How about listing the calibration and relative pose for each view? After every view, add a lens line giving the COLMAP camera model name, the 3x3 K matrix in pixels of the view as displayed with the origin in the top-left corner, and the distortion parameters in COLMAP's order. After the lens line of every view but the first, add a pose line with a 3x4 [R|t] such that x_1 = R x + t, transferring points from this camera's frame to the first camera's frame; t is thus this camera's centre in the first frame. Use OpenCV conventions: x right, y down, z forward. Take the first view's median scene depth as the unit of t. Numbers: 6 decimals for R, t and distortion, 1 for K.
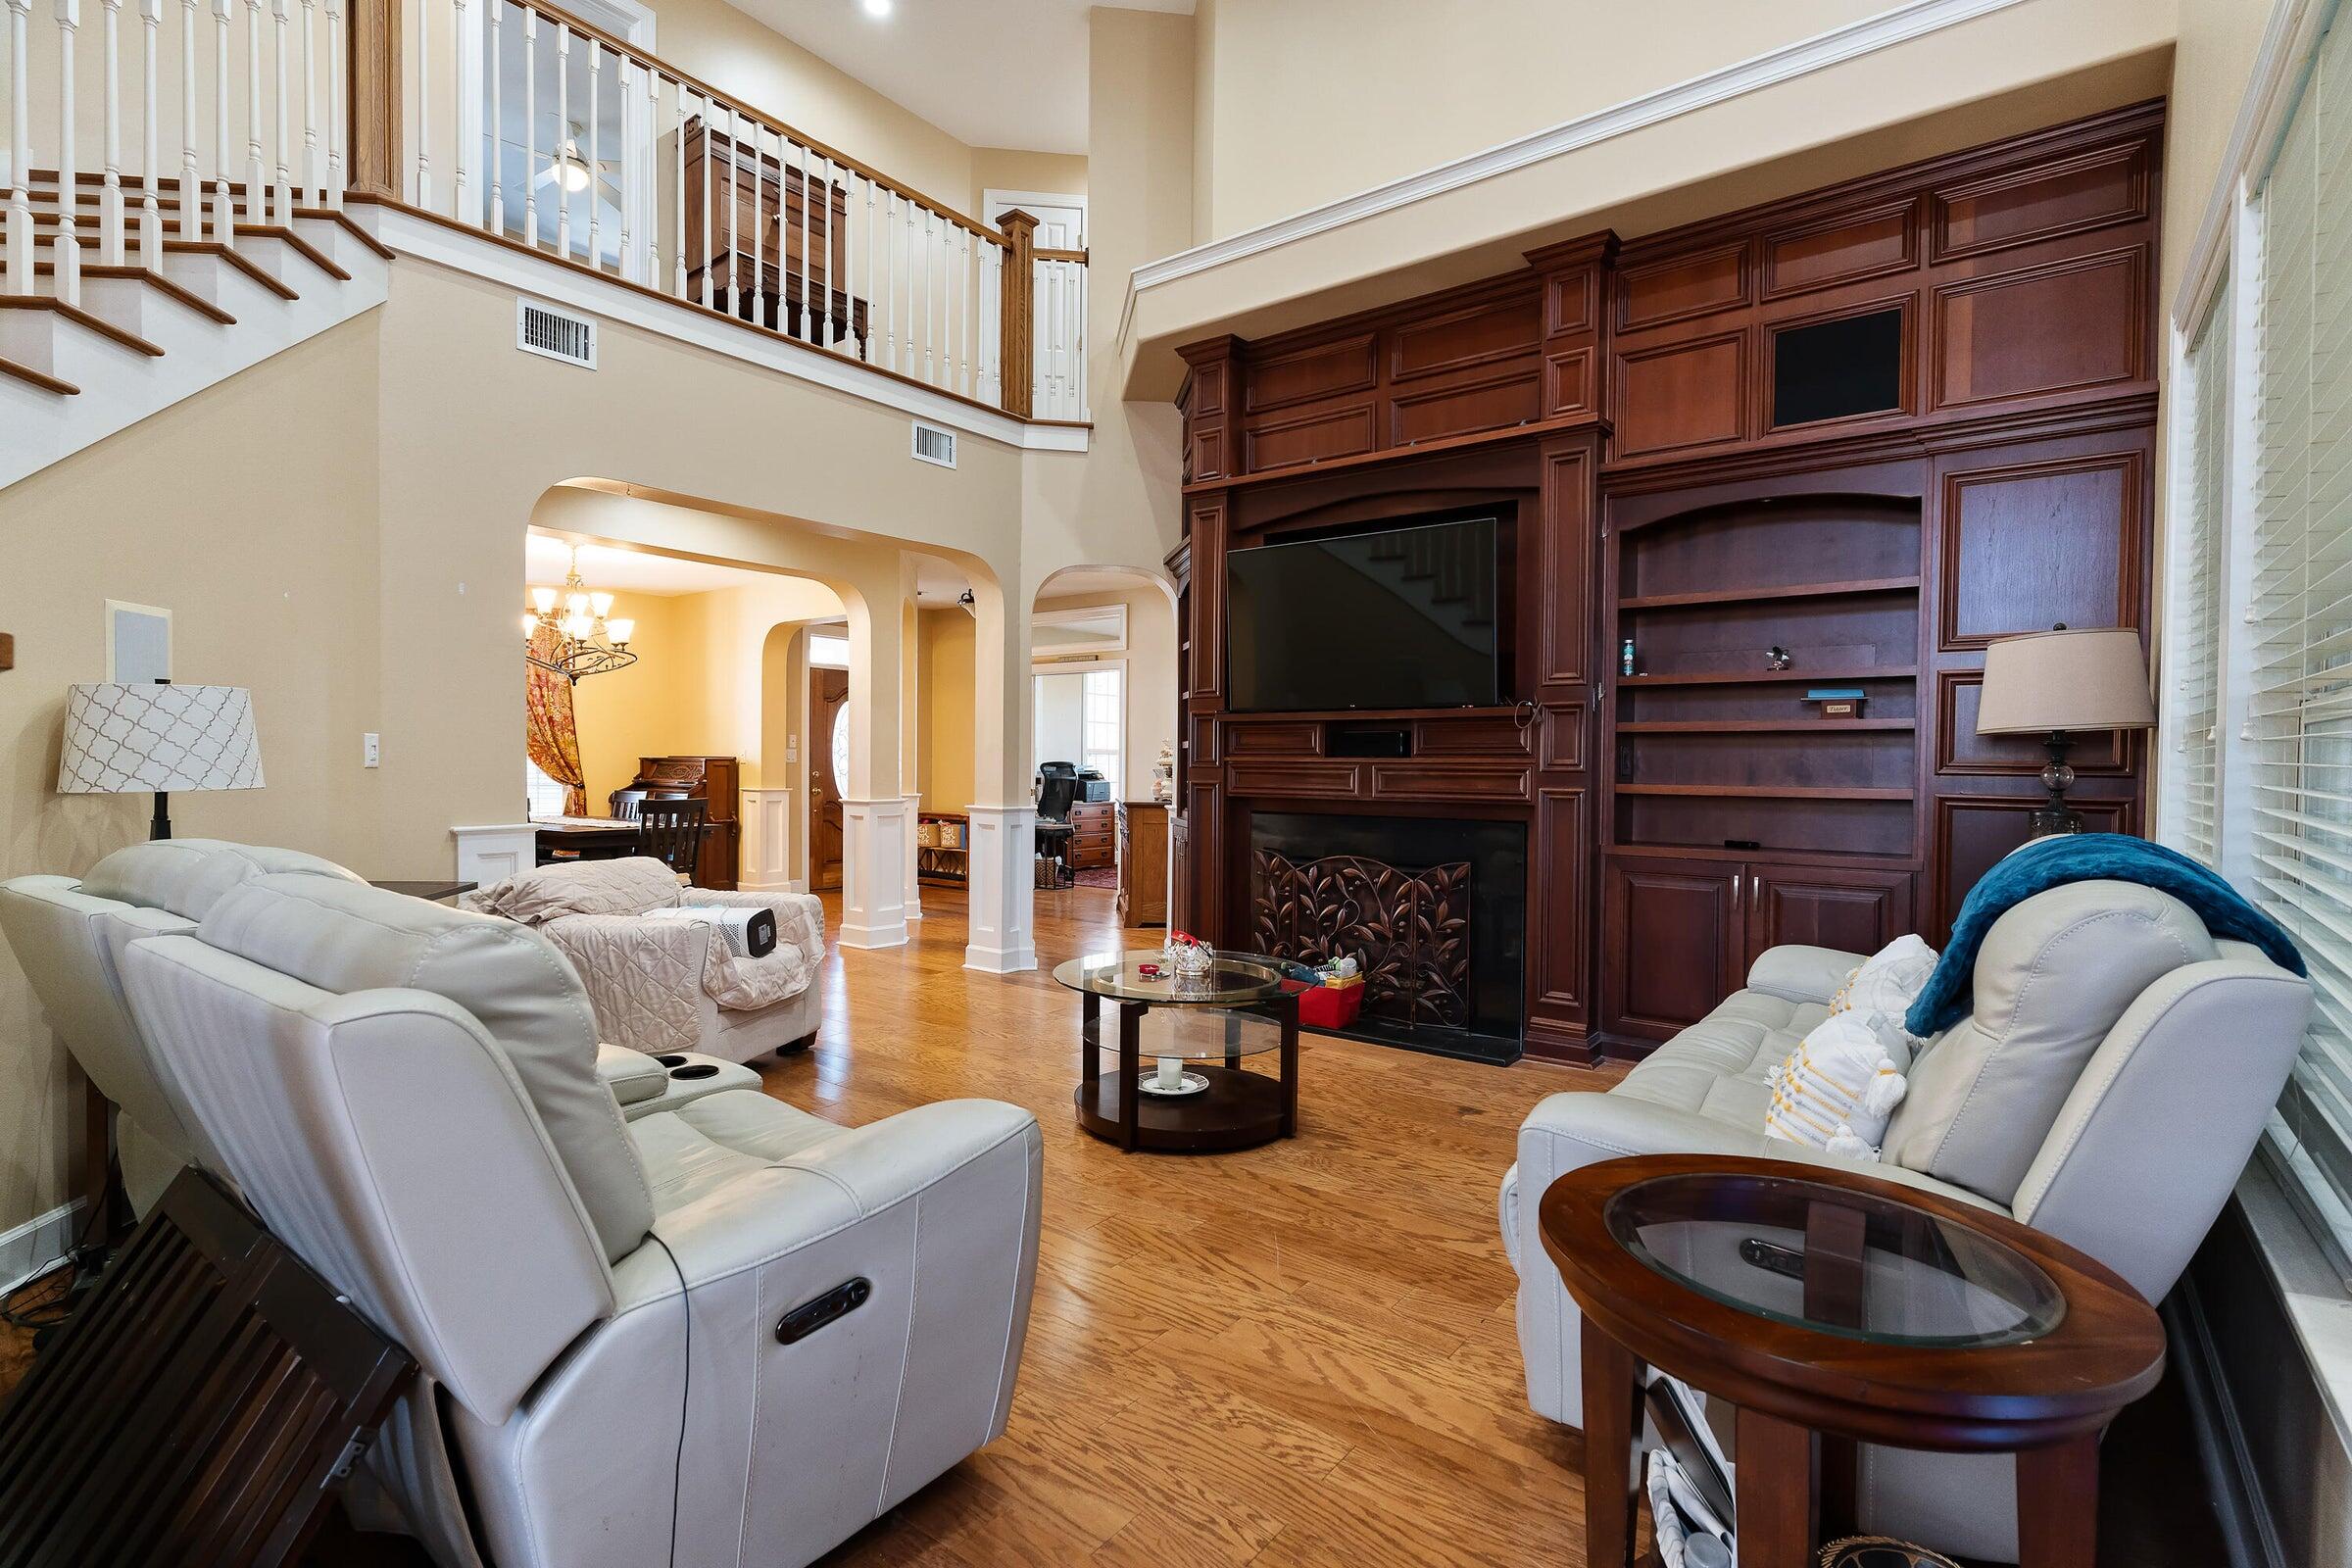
lens RADIAL K [[1131.1, 0, 1166.1], [0, 1131.1, 781.5], [0, 0, 1]] dist [0.000970, -0.000913]
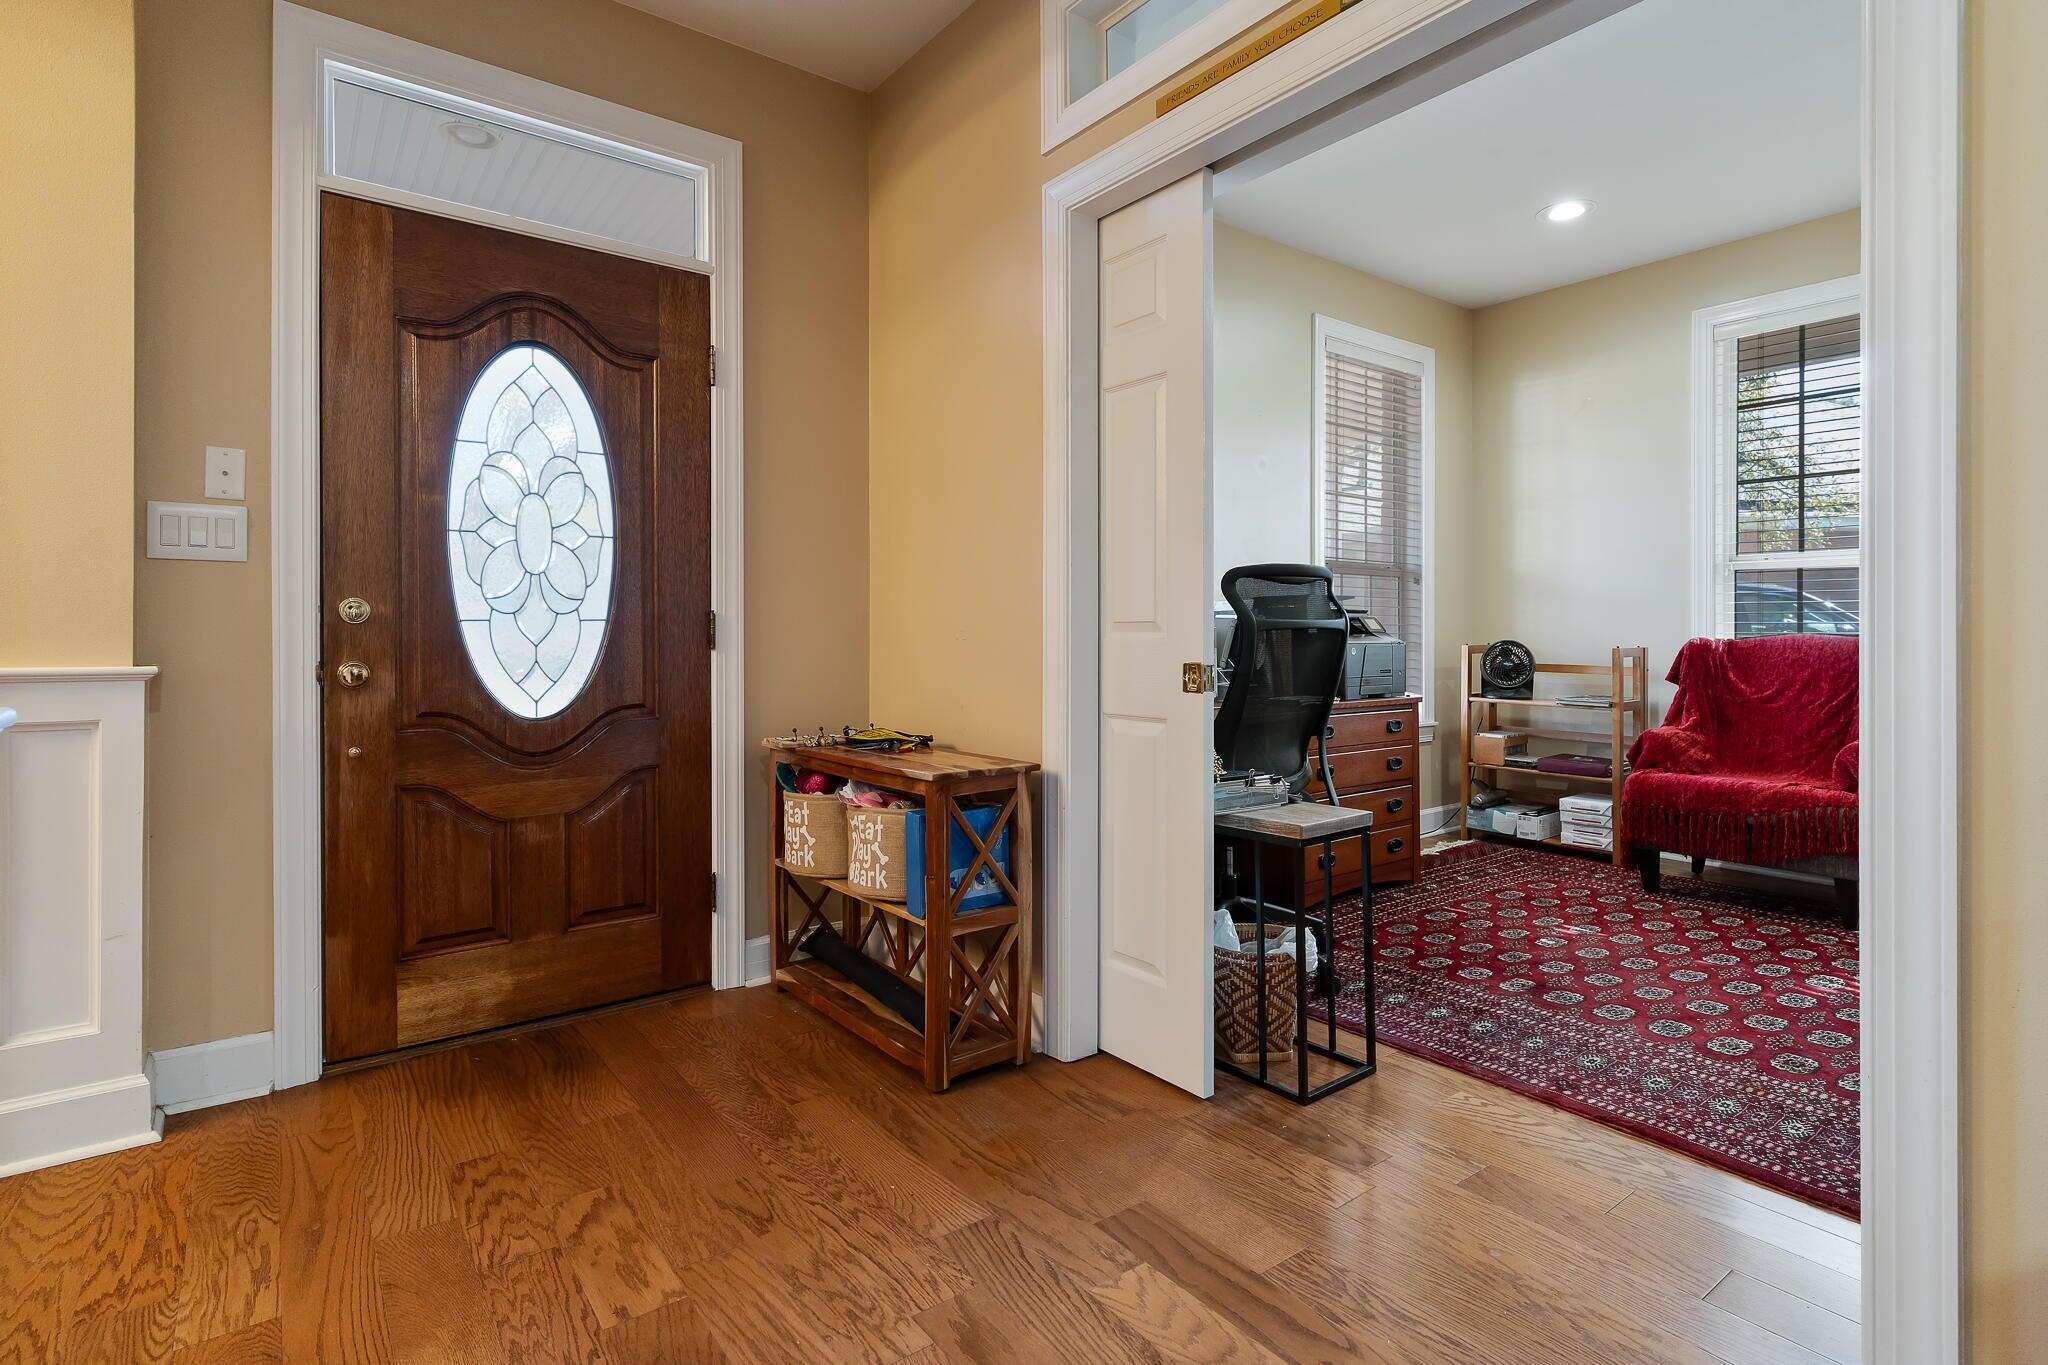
lens RADIAL K [[984.9, 0, 1017.2], [0, 984.9, 641.0], [0, 0, 1]] dist [0.000970, -0.000913]
pose [[0.967314, -0.009082, -0.253420, -0.186926], [0.006117, 0.999903, -0.012484, 0.007819], [0.253509, 0.010525, 0.967276, 1.437565]]
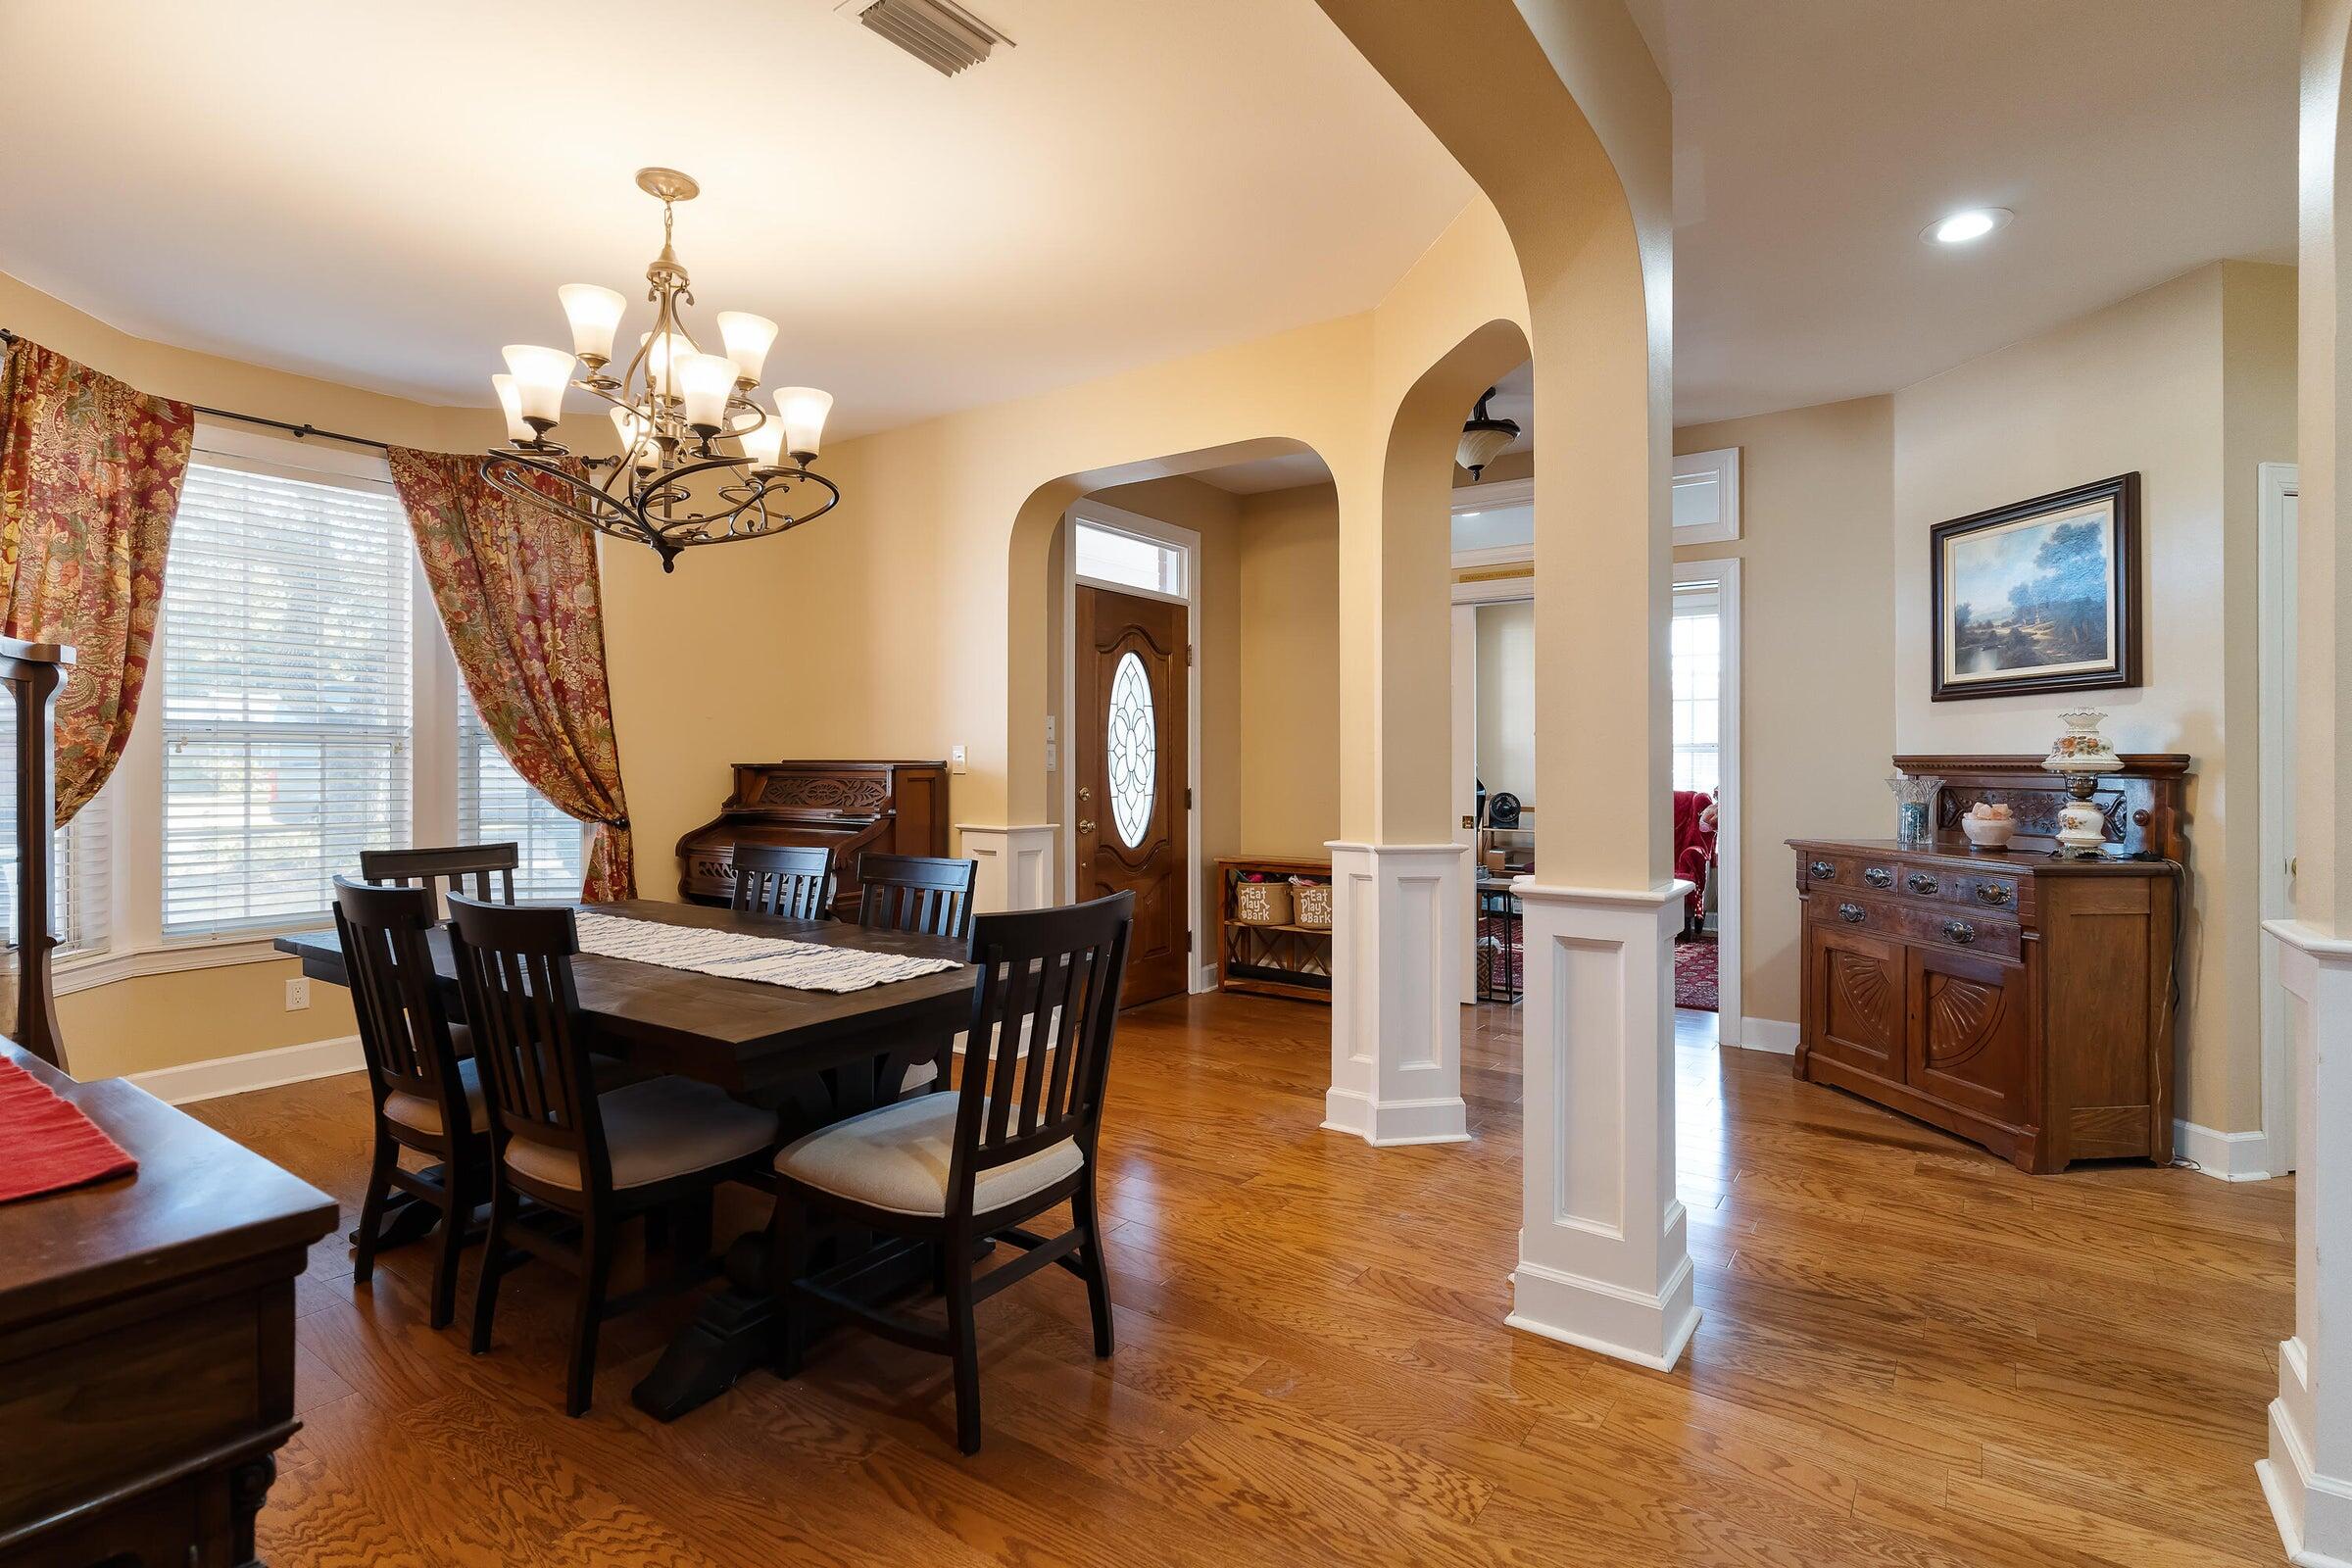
lens RADIAL K [[1131.1, 0, 1175.7], [0, 1131.1, 762.9], [0, 0, 1]] dist [0.000970, -0.000913]
pose [[0.998800, -0.008057, 0.048299, -0.513147], [0.008788, 0.999850, -0.014928, -0.021302], [-0.048171, 0.015334, 0.998721, 0.852259]]
